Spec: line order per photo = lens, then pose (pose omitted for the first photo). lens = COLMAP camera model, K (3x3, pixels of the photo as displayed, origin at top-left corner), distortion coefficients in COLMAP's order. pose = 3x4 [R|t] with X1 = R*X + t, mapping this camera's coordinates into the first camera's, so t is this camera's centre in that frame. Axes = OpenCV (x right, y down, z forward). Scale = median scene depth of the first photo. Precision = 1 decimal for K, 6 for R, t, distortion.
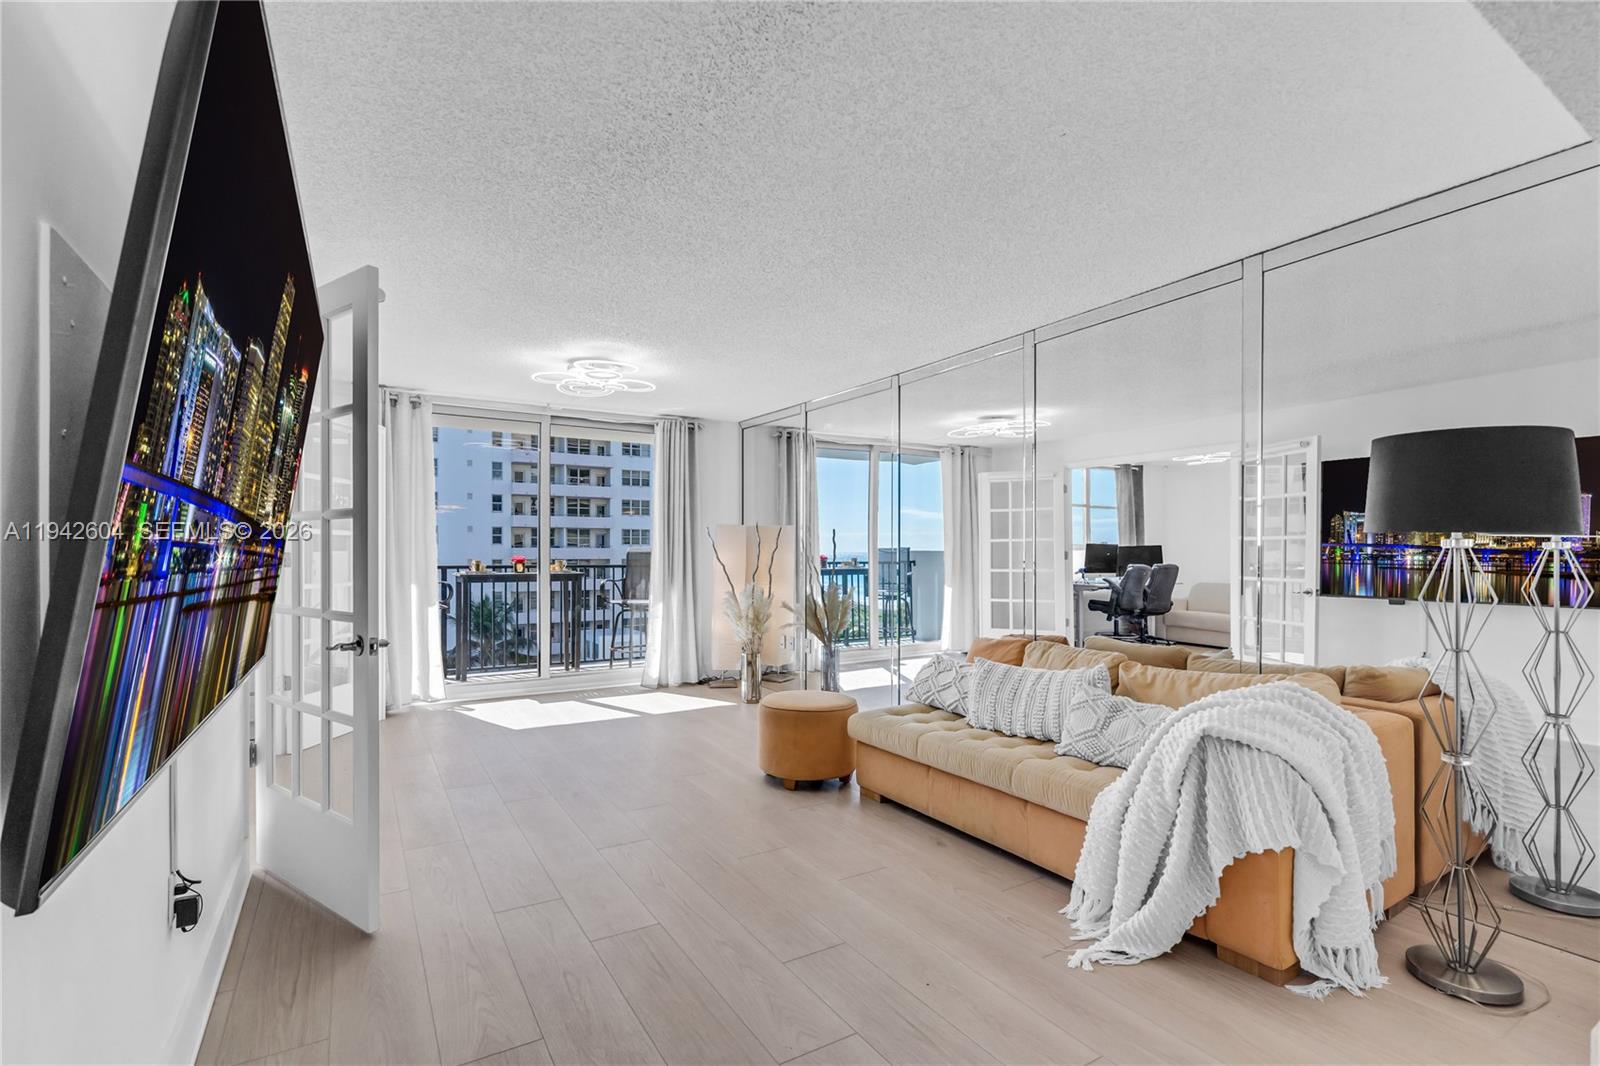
lens RADIAL K [[732.6, 0, 789.1], [0, 732.6, 546.6], [0, 0, 1]] dist [-0.000798, 0.000131]
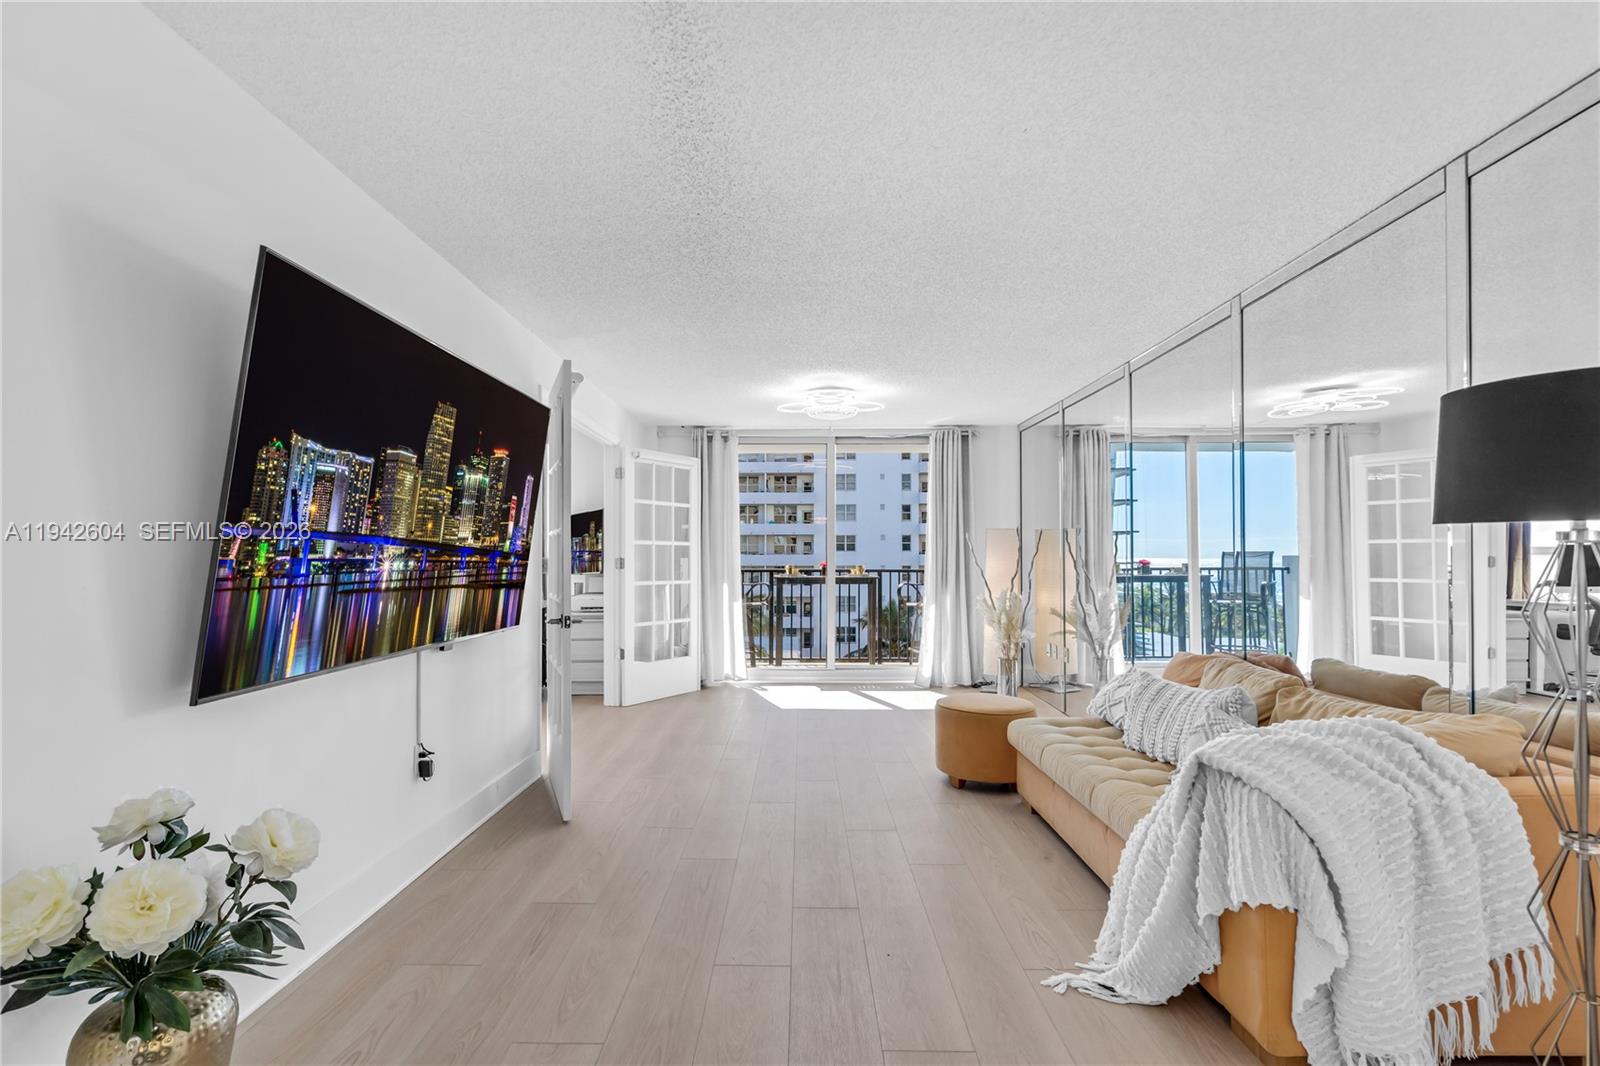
lens RADIAL K [[740.0, 0, 794.7], [0, 740.0, 540.5], [0, 0, 1]] dist [-0.000913, -0.000154]
pose [[0.849330, -0.015807, -0.527625, 0.243009], [0.006959, 0.999800, -0.018751, 0.002663], [0.527816, 0.012254, 0.849271, -0.001974]]
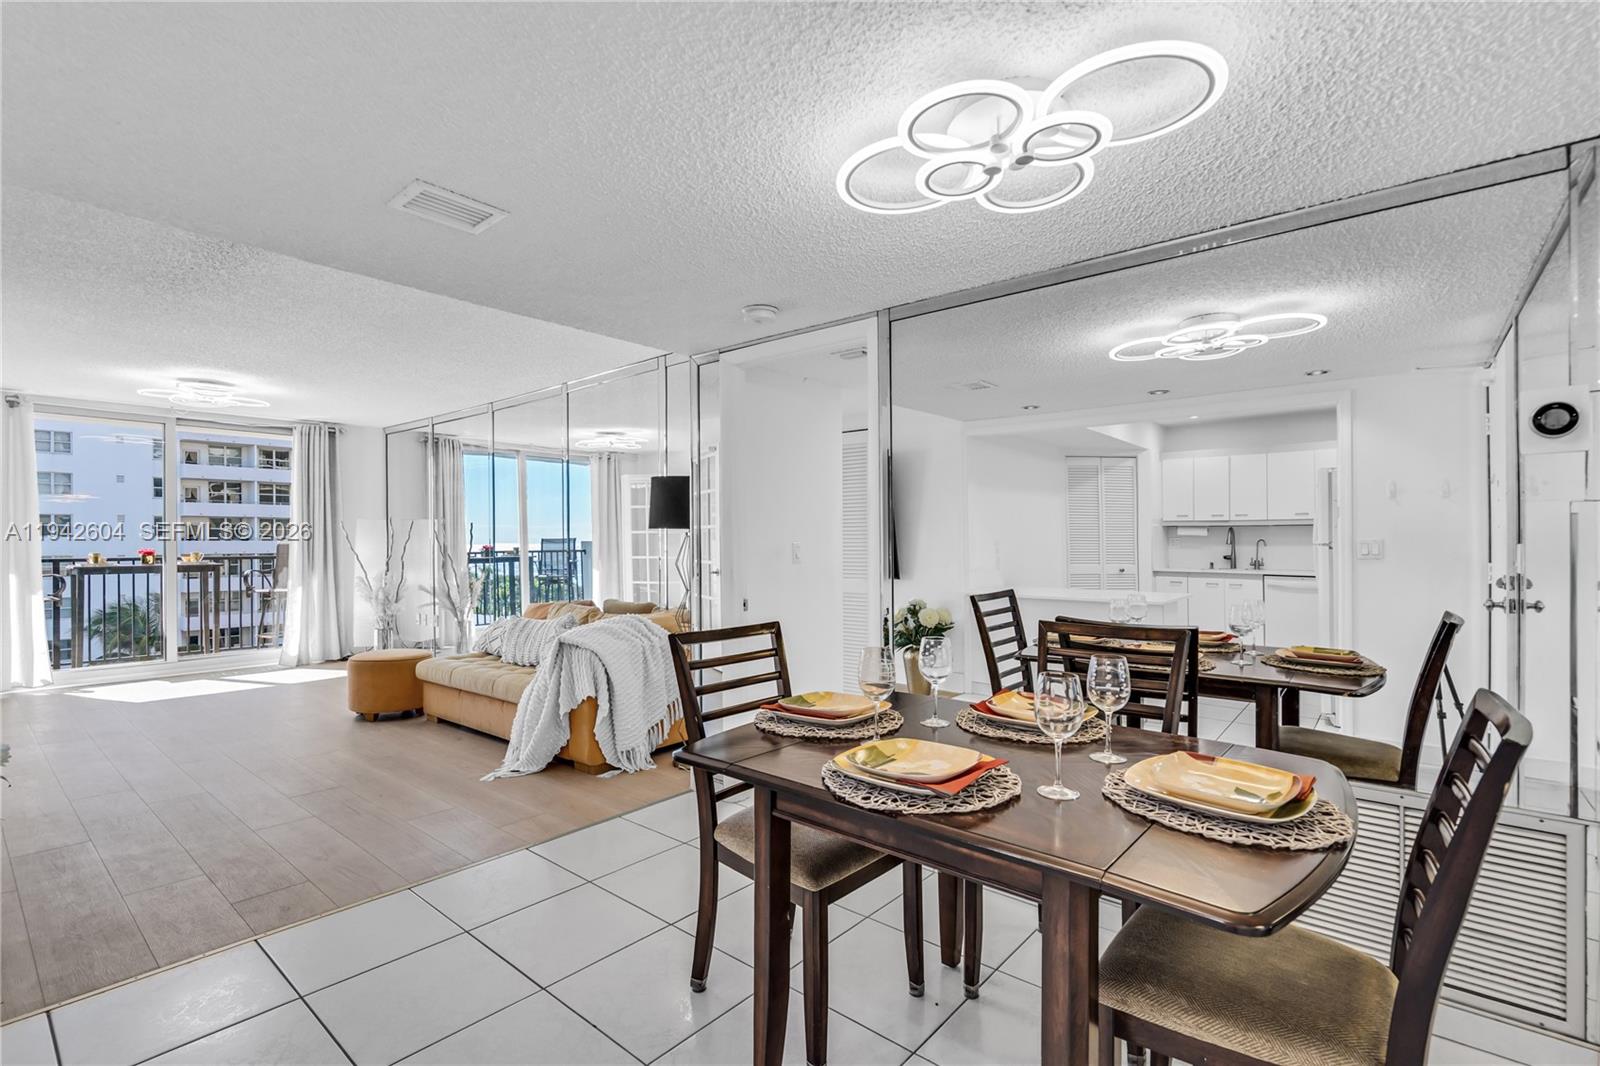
lens RADIAL K [[740.0, 0, 794.7], [0, 740.0, 540.5], [0, 0, 1]] dist [-0.000913, -0.000154]
pose [[0.948990, -0.006737, 0.315235, 0.209381], [0.005061, 0.999968, 0.006136, -0.000006], [-0.315266, -0.004227, 0.948994, -0.343624]]
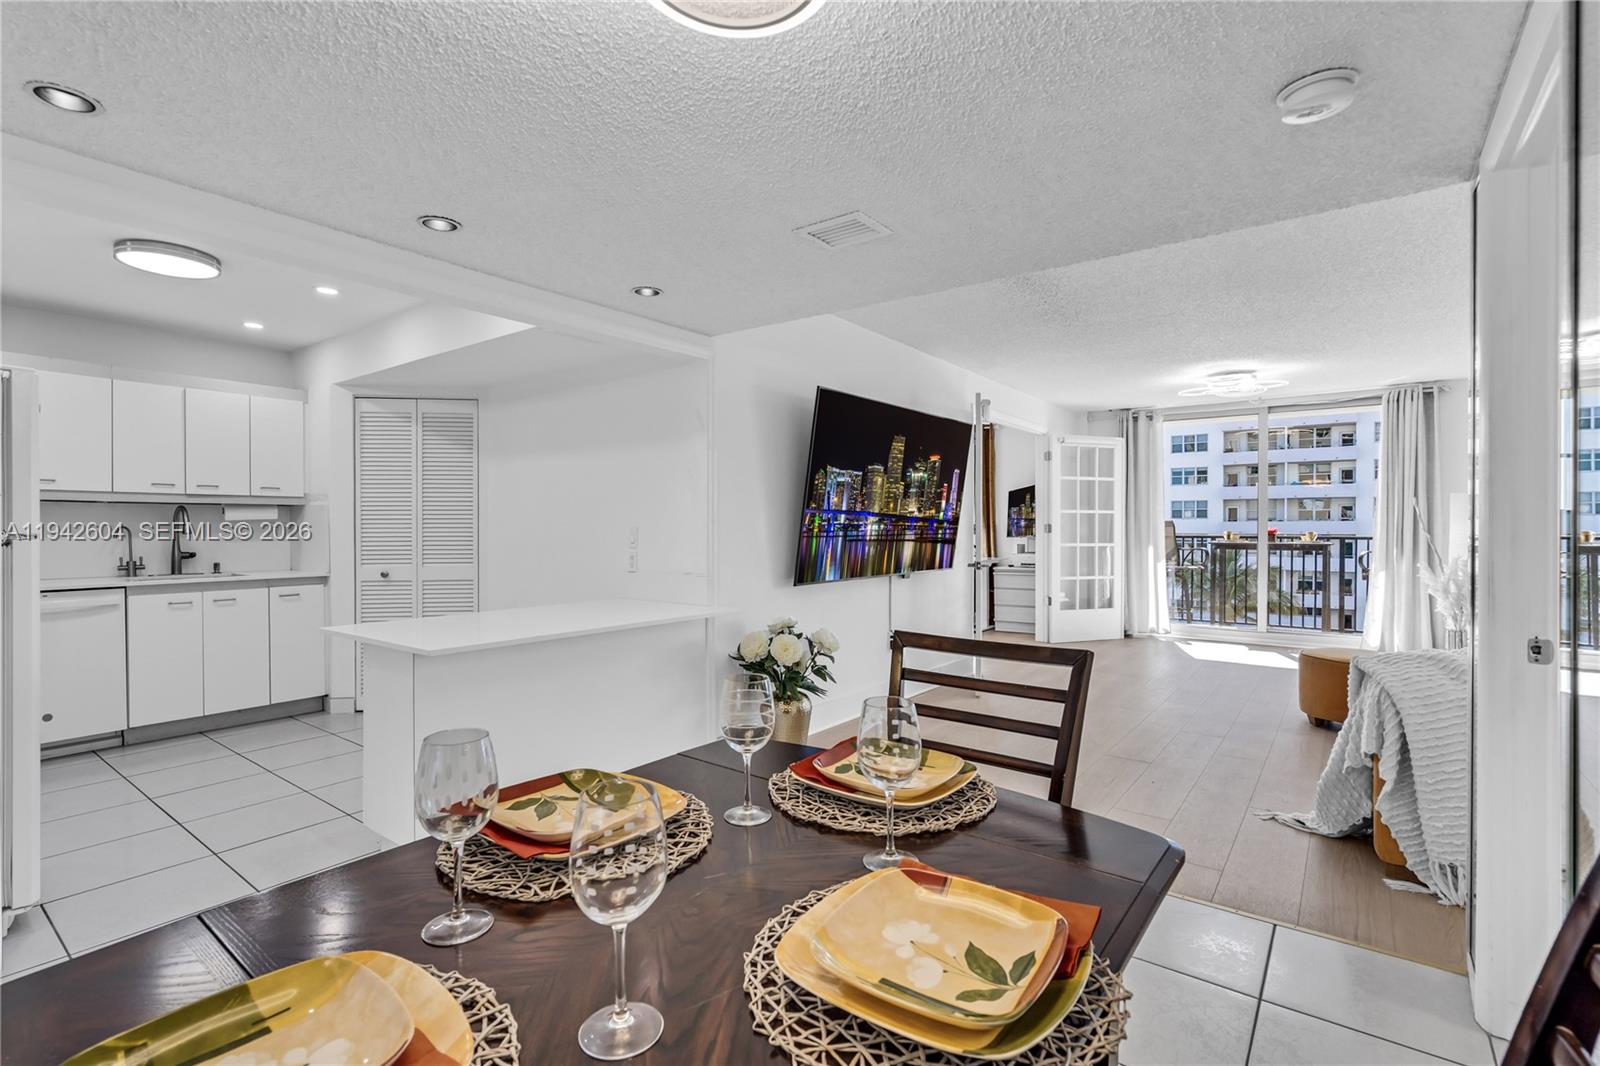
lens RADIAL K [[749.3, 0, 810.7], [0, 749.3, 531.7], [0, 0, 1]] dist [0.000449, 0.000163]
pose [[0.382421, 0.005995, -0.923969, 0.537022], [0.006869, 0.999933, 0.009330, 0.004158], [0.923963, -0.009914, 0.382354, -0.130299]]
